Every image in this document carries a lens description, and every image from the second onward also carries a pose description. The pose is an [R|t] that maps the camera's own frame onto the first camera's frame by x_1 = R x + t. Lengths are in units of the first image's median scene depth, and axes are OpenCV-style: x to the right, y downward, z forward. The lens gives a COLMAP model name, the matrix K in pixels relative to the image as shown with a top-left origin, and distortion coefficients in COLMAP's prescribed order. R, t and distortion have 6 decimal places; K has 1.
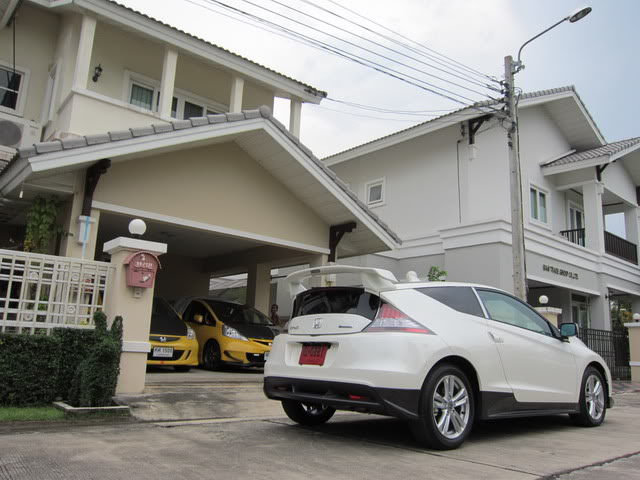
lens RADIAL K [[531.3, 0, 320.0], [0, 531.3, 240.0], [0, 0, 1]] dist [-0.056132, 0.003786]
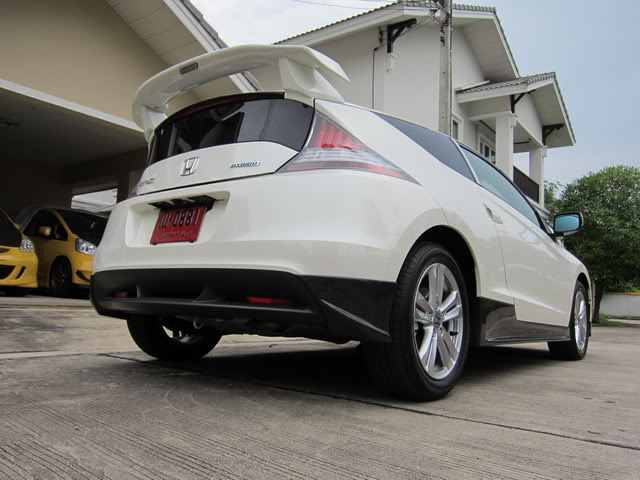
lens RADIAL K [[531.3, 0, 320.0], [0, 531.3, 240.0], [0, 0, 1]] dist [-0.056132, 0.003786]
pose [[0.979125, 0.028994, 0.201183, 0.015147], [-0.049500, 0.993988, 0.097657, 0.142375], [-0.197142, -0.105576, 0.974674, 0.384503]]
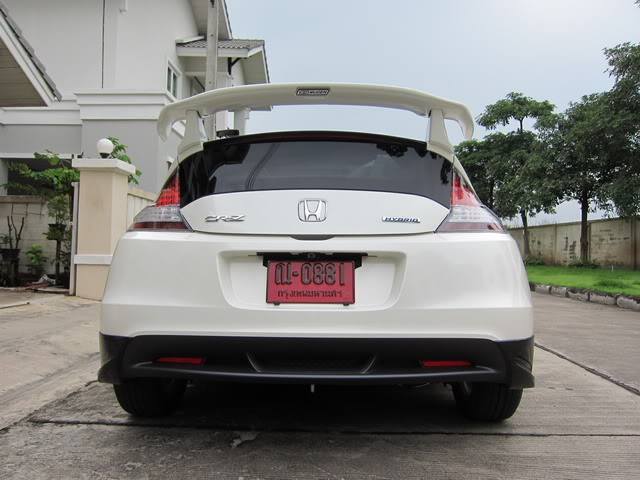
lens RADIAL K [[531.3, 0, 320.0], [0, 531.3, 240.0], [0, 0, 1]] dist [-0.056132, 0.003786]
pose [[0.675105, -0.008460, 0.737673, -0.272135], [-0.139880, 0.980327, 0.139259, 0.098370], [-0.724338, -0.197200, 0.660641, 0.579070]]
